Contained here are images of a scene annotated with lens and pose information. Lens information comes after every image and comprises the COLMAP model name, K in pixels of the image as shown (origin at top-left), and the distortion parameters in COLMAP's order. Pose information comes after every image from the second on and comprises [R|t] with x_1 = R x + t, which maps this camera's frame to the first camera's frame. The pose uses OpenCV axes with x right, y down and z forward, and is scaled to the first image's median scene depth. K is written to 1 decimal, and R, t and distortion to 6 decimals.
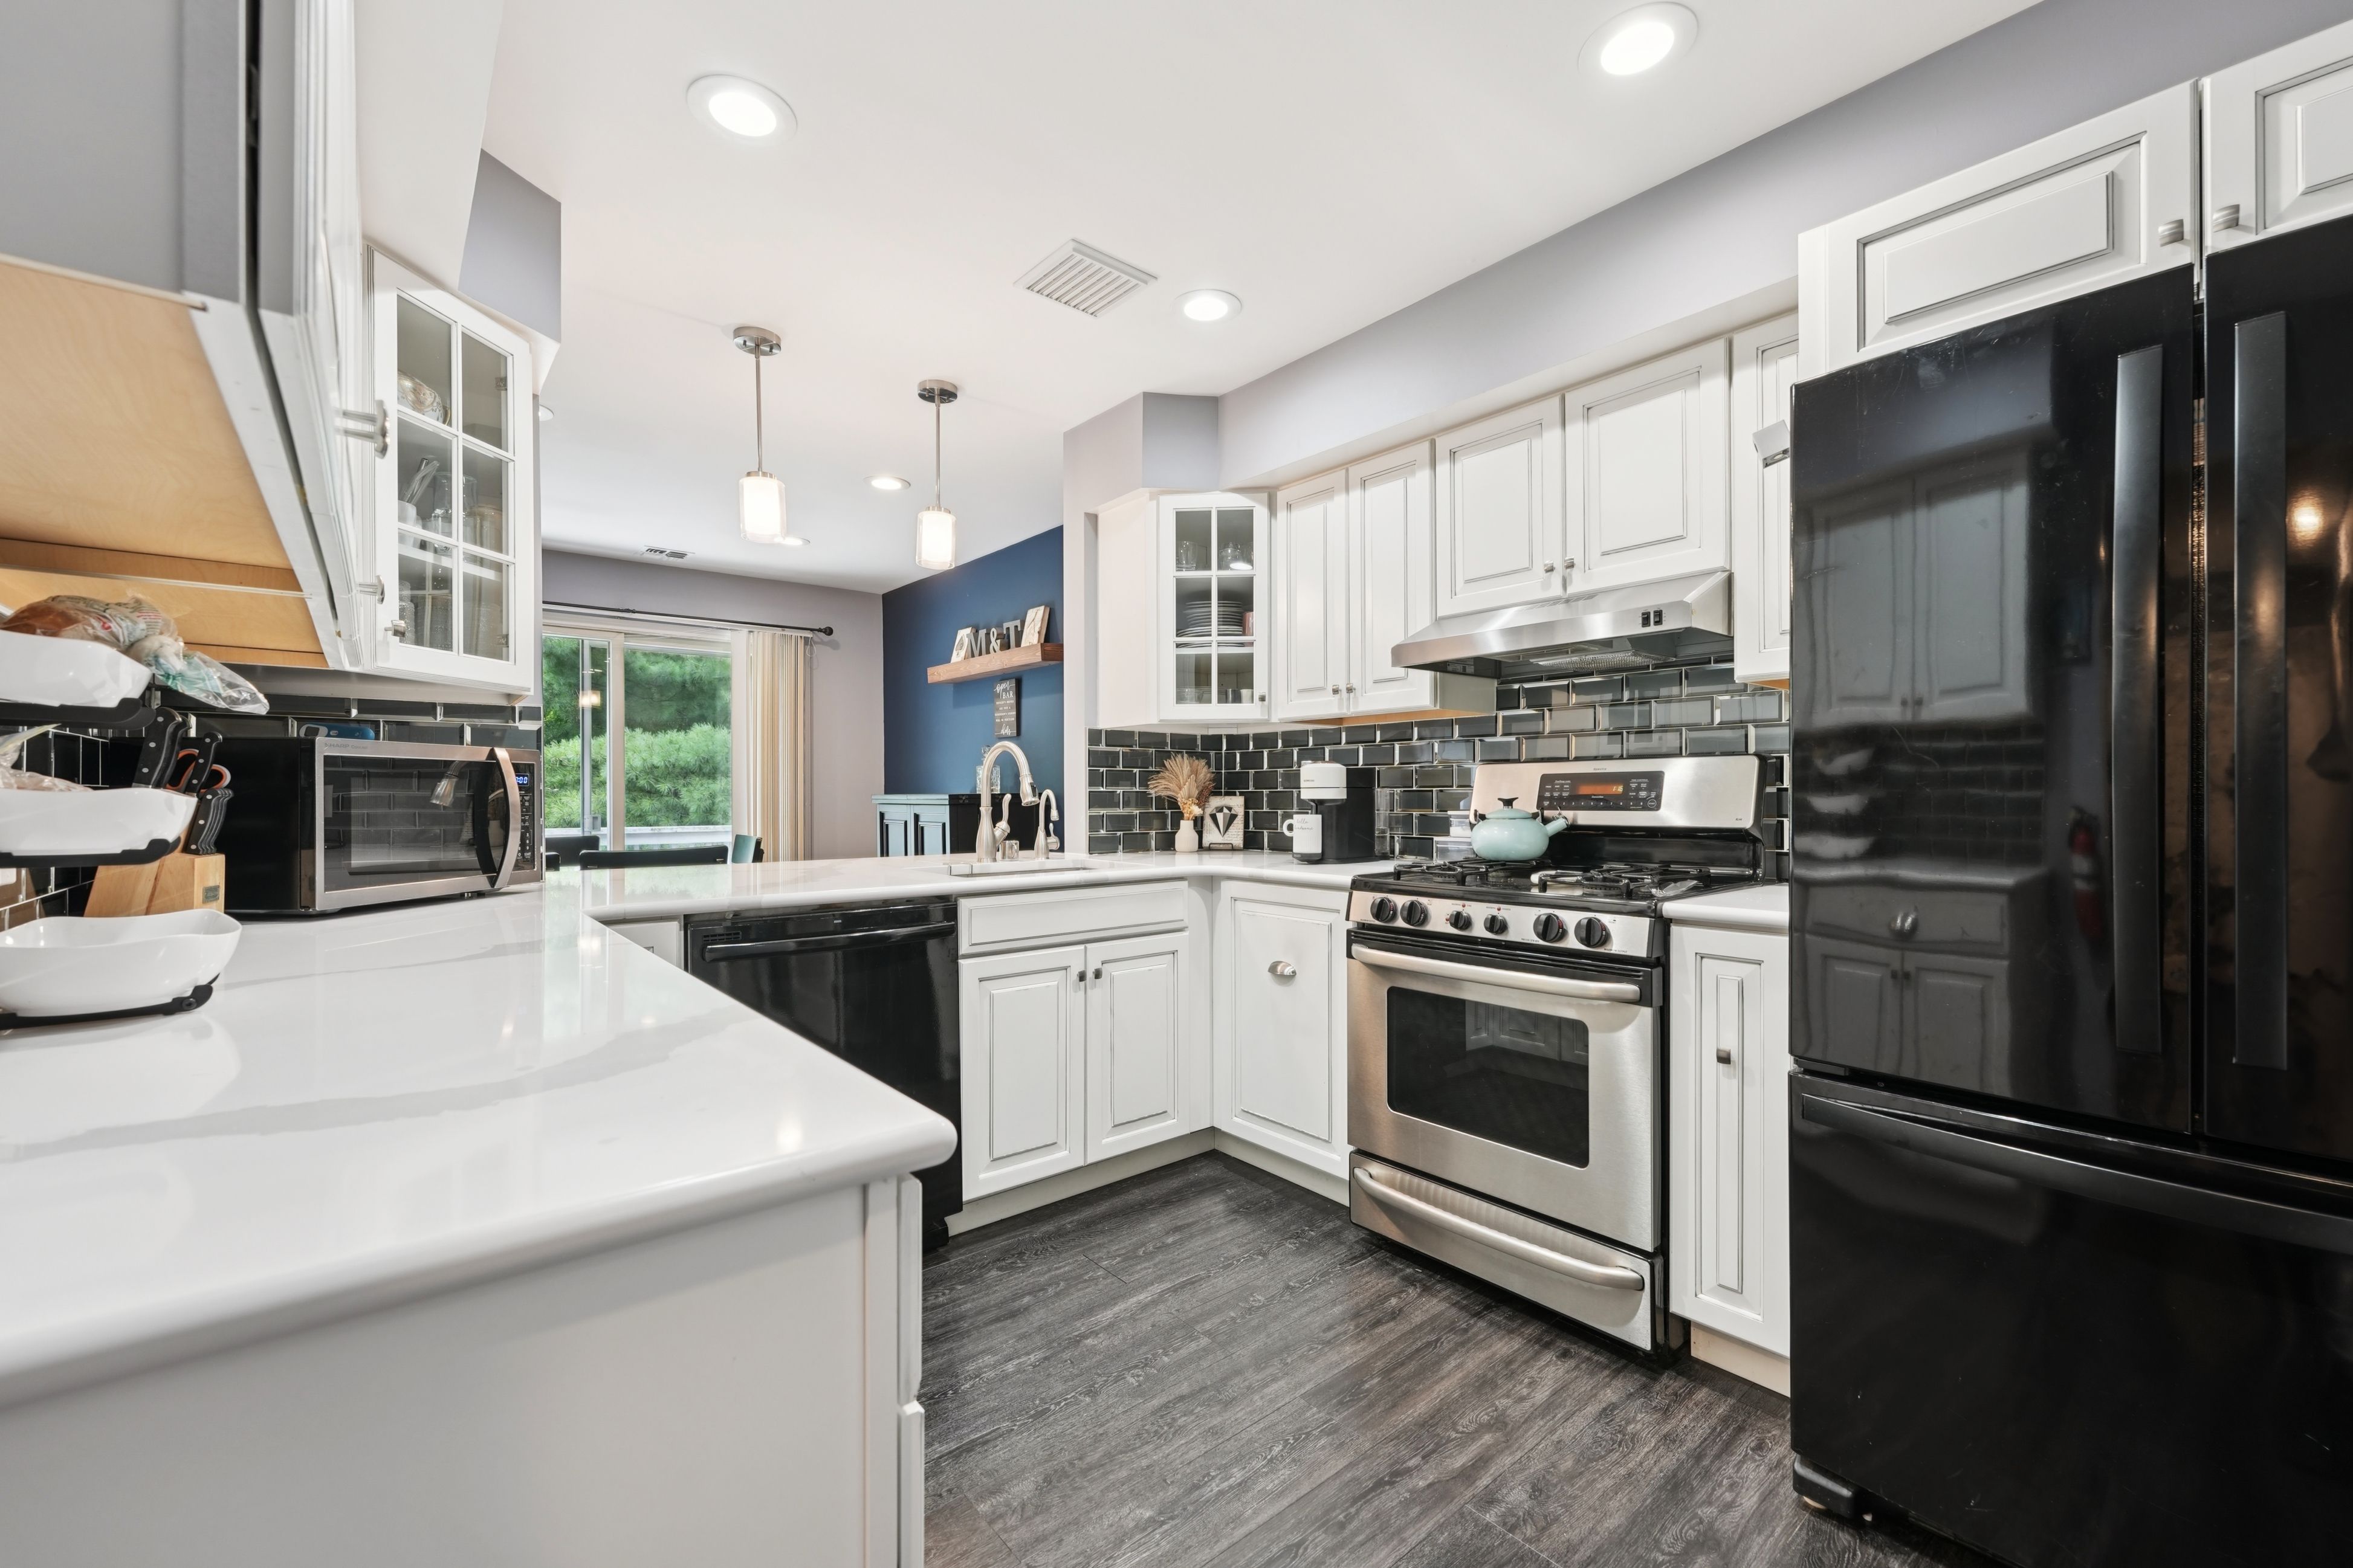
lens RADIAL K [[961.7, 0, 1184.2], [0, 961.7, 799.8], [0, 0, 1]] dist [-0.004264, -0.000022]
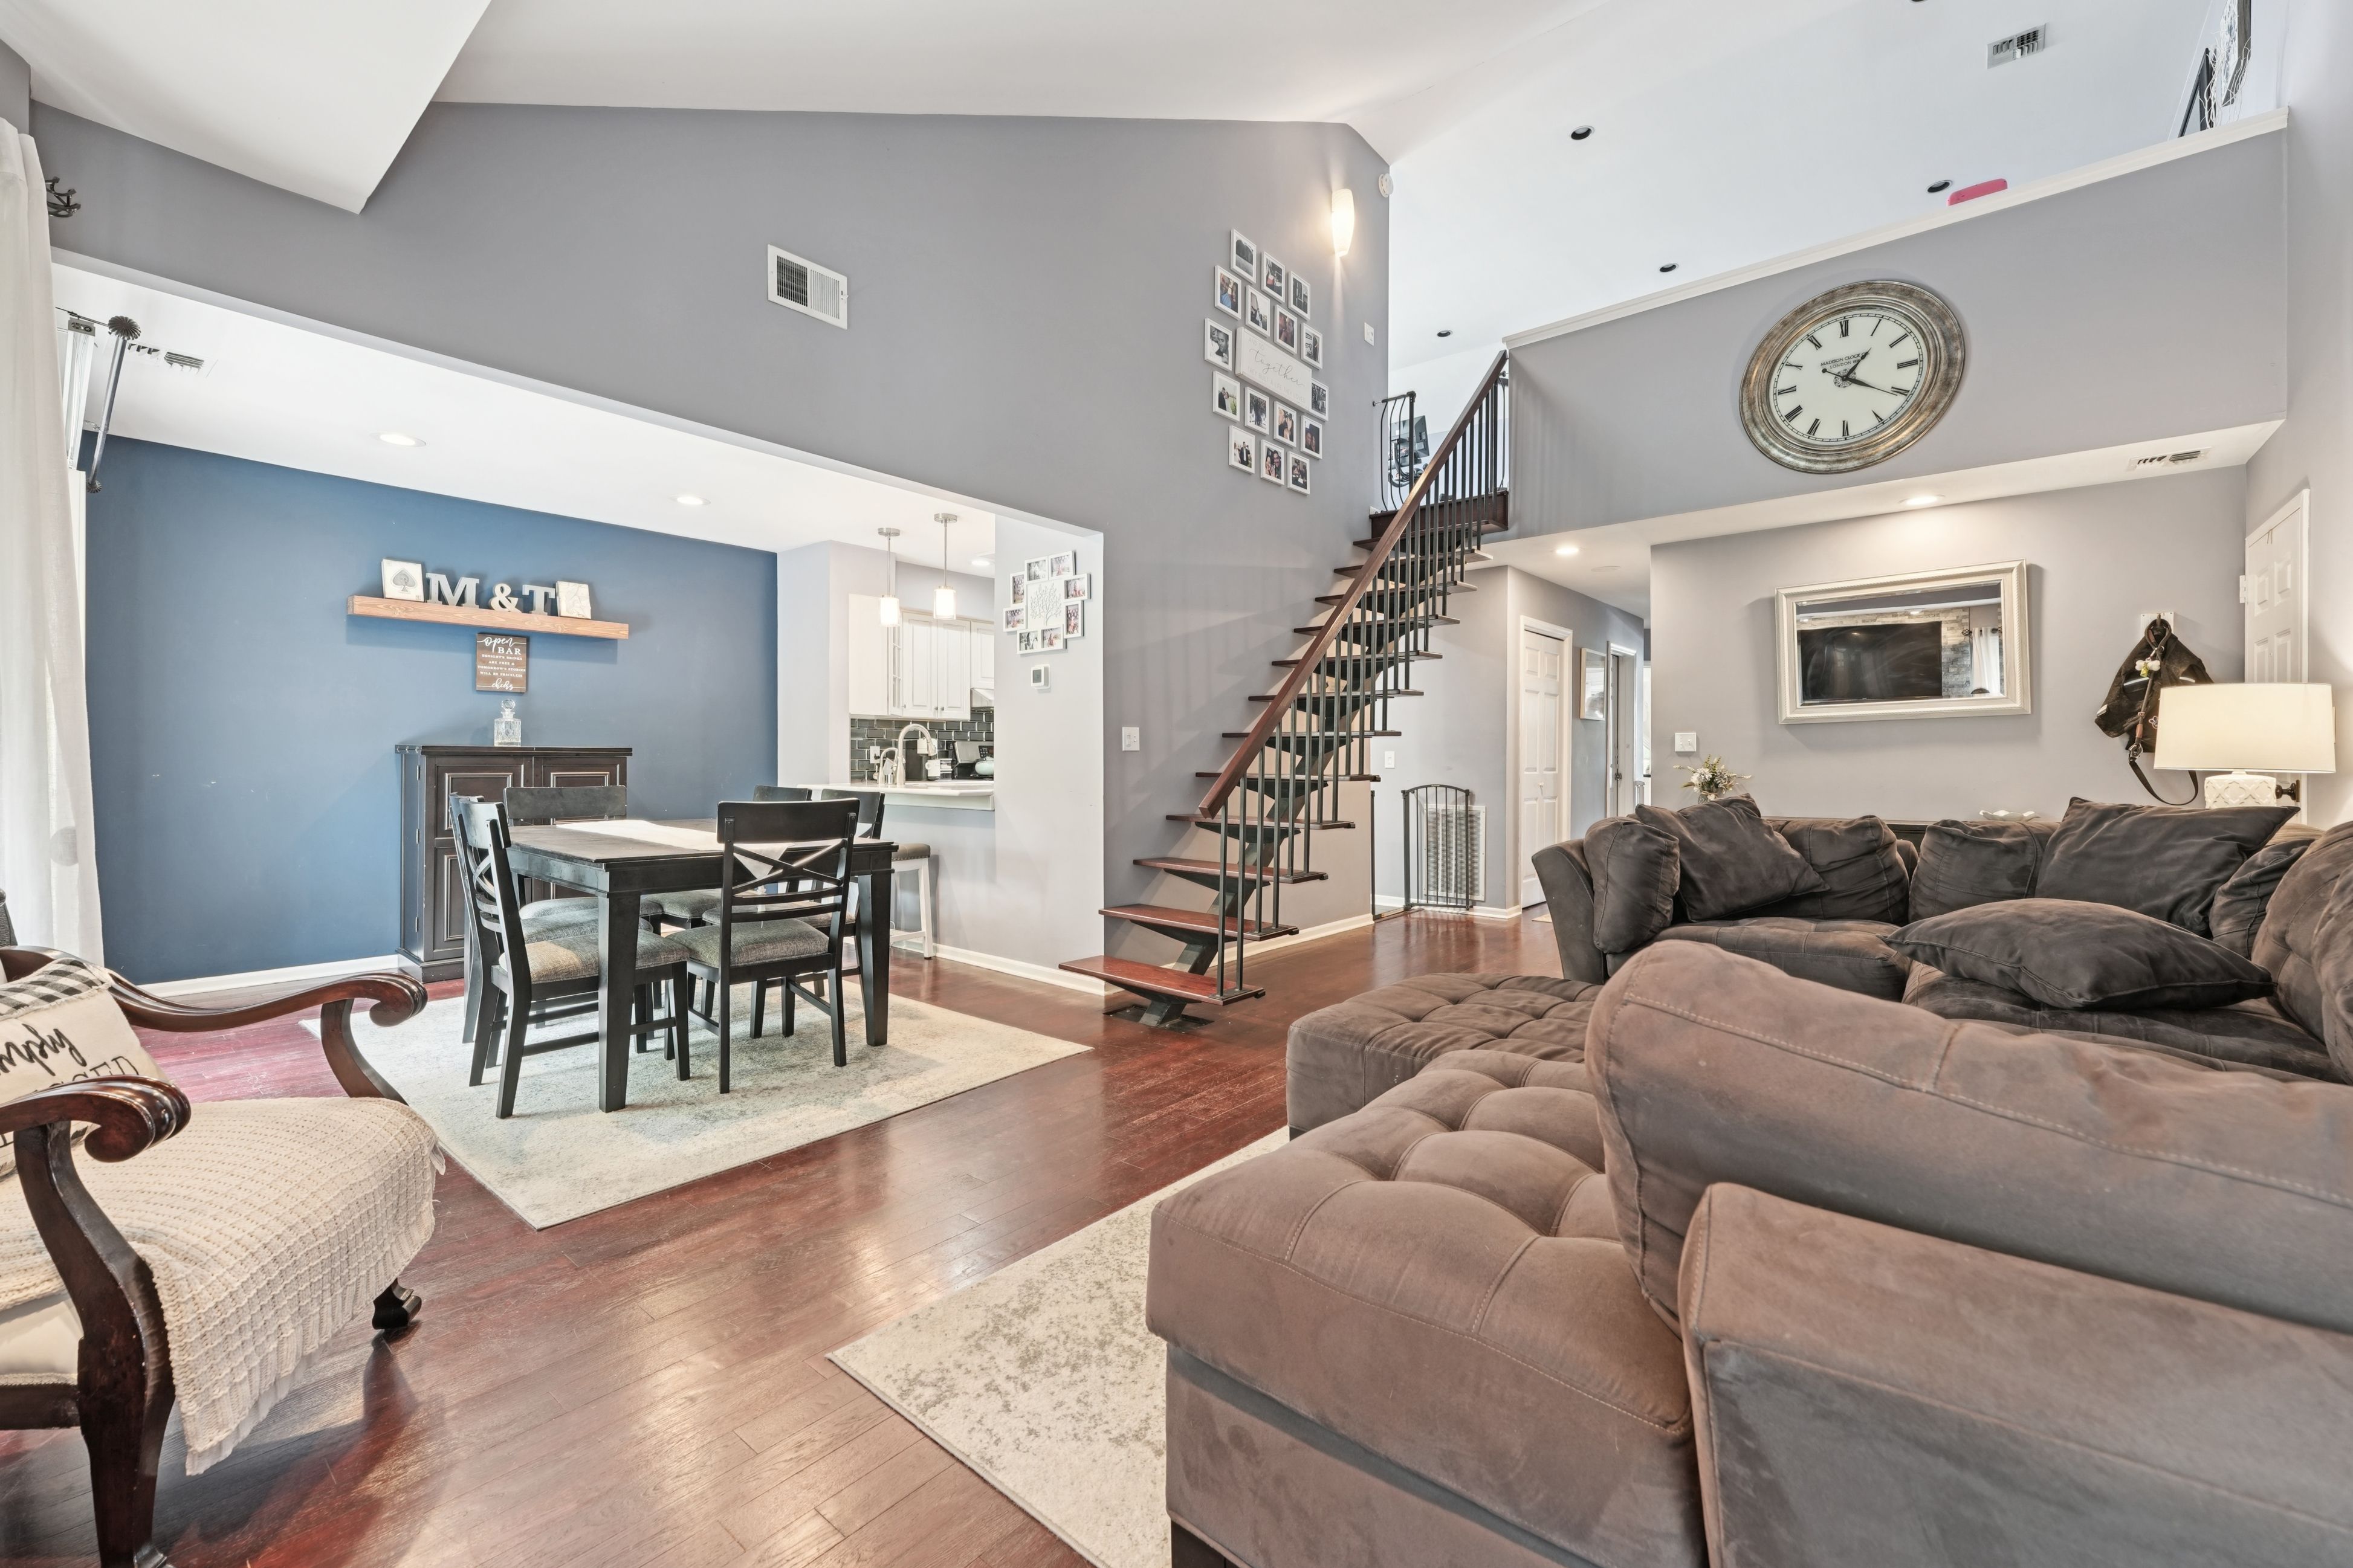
lens RADIAL K [[961.7, 0, 1172.1], [0, 961.7, 759.7], [0, 0, 1]] dist [-0.004264, -0.000022]
pose [[-0.160663, 0.000650, 0.987009, -2.699547], [0.007745, 0.999970, 0.000603, 0.025766], [-0.986979, 0.007741, -0.160663, 0.946939]]
